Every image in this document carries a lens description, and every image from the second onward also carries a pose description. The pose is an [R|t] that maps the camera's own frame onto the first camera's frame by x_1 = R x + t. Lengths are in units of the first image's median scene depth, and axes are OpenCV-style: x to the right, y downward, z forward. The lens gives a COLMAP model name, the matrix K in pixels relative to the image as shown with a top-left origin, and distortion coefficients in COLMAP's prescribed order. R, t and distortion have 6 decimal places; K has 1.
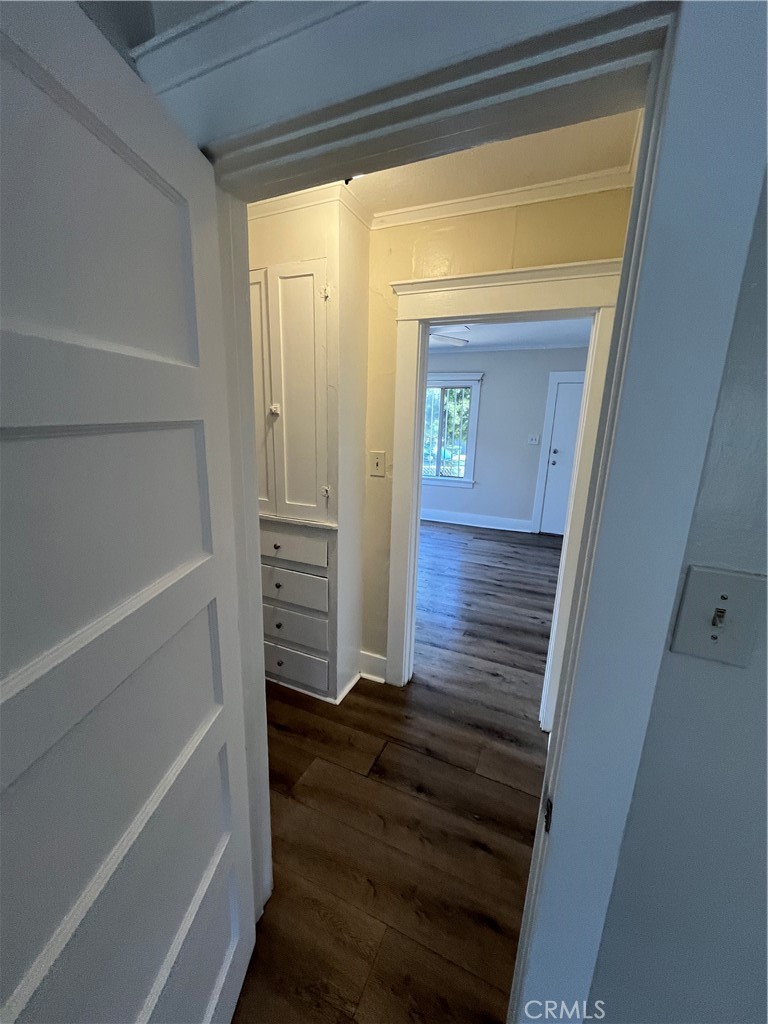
lens RADIAL K [[410.2, 0, 382.5], [0, 410.2, 512.2], [0, 0, 1]] dist [-0.003484, -0.000049]
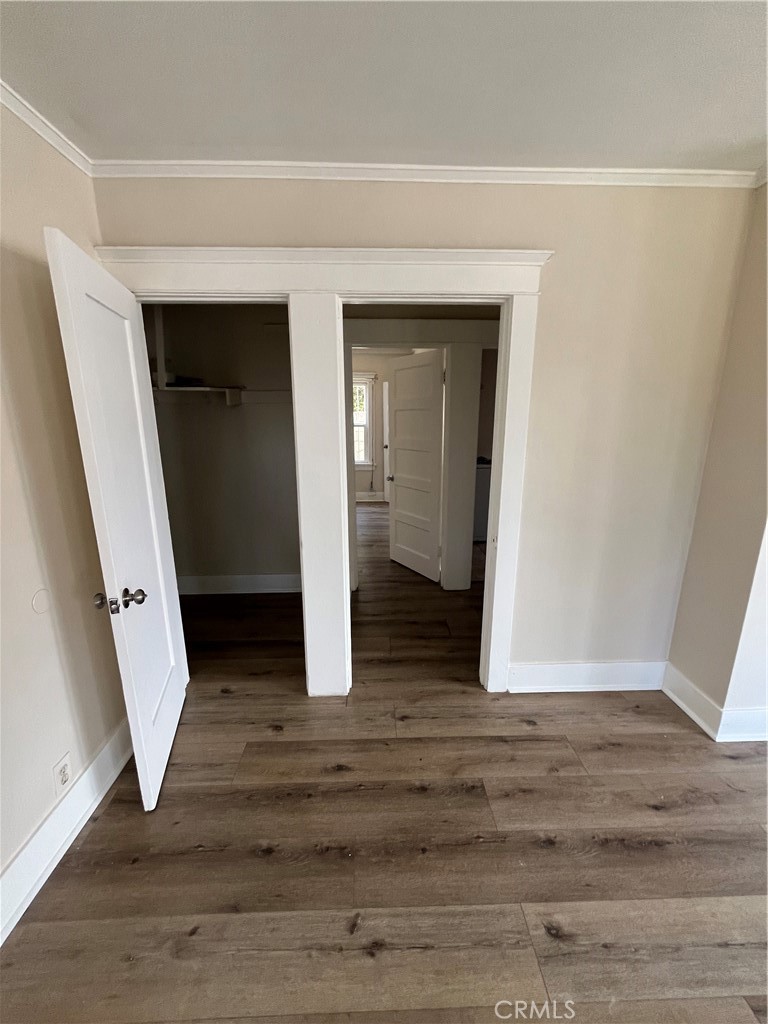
lens RADIAL K [[410.2, 0, 382.5], [0, 410.2, 512.2], [0, 0, 1]] dist [-0.003484, -0.000049]
pose [[-0.896964, 0.081125, -0.434598, 0.351921], [-0.122093, 0.899337, 0.419865, -0.168211], [0.424911, 0.429665, -0.796767, 0.807518]]
